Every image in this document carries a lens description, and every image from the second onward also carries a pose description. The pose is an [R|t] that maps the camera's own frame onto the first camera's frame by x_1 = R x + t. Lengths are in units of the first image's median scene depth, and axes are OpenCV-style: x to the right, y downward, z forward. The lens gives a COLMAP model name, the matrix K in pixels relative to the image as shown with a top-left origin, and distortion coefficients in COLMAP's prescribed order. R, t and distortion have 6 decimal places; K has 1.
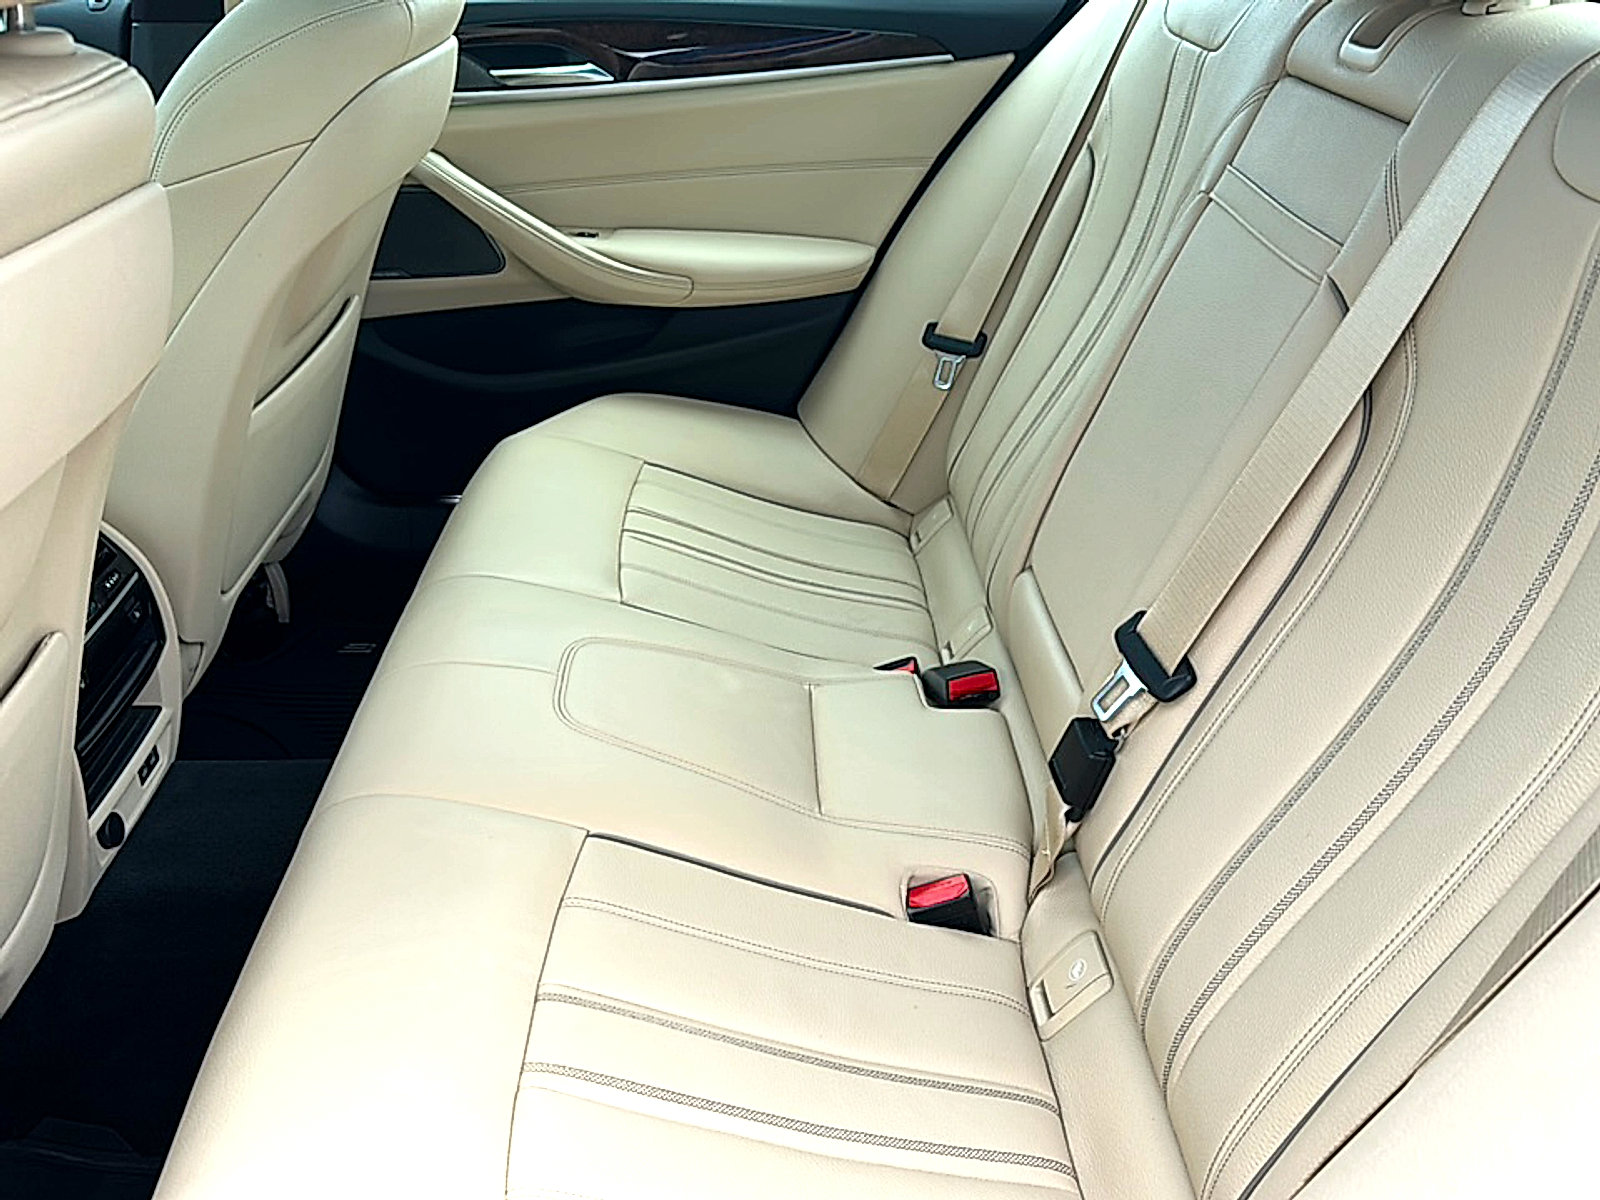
lens RADIAL K [[1427.0, 0, 800.0], [0, 1427.0, 600.0], [0, 0, 1]] dist [0.191242, -0.364009]
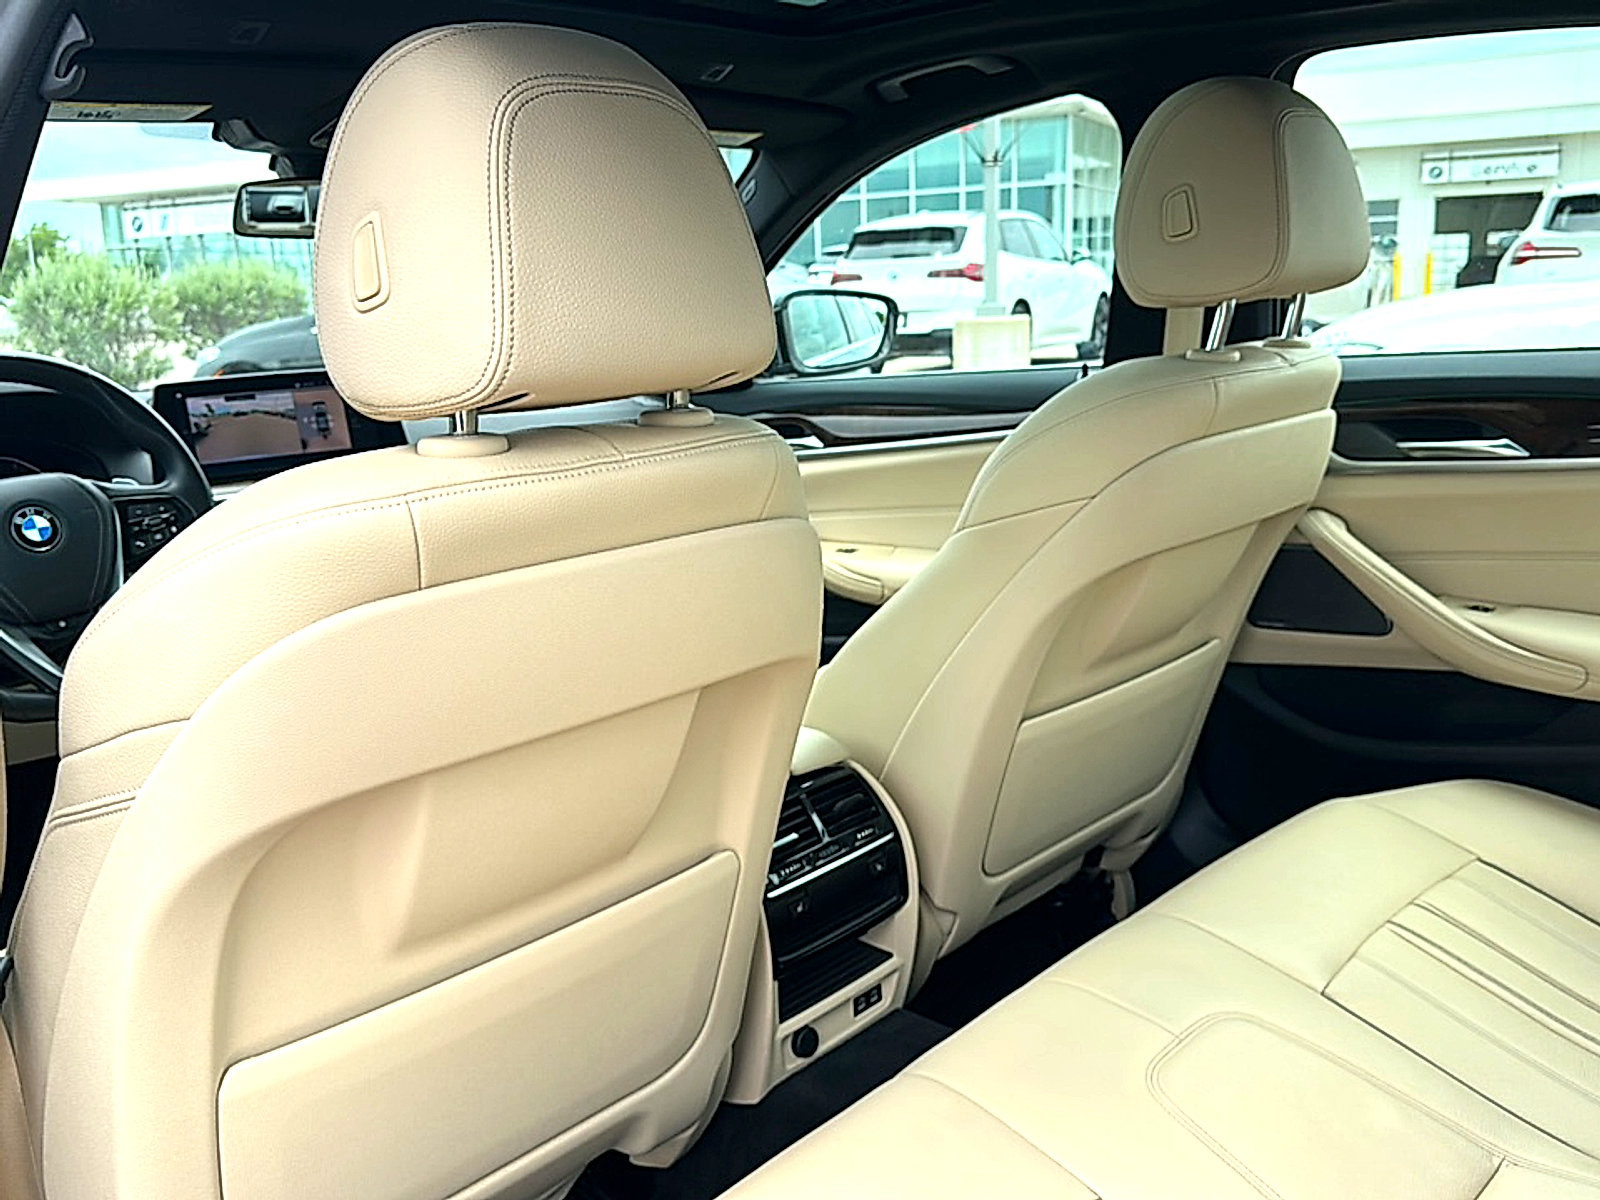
lens RADIAL K [[1427.0, 0, 800.0], [0, 1427.0, 600.0], [0, 0, 1]] dist [0.191242, -0.364009]
pose [[0.709587, 0.113953, -0.695342, 0.219484], [-0.270150, 0.955422, -0.119109, -0.031517], [0.650772, 0.272365, 0.708740, 0.056440]]
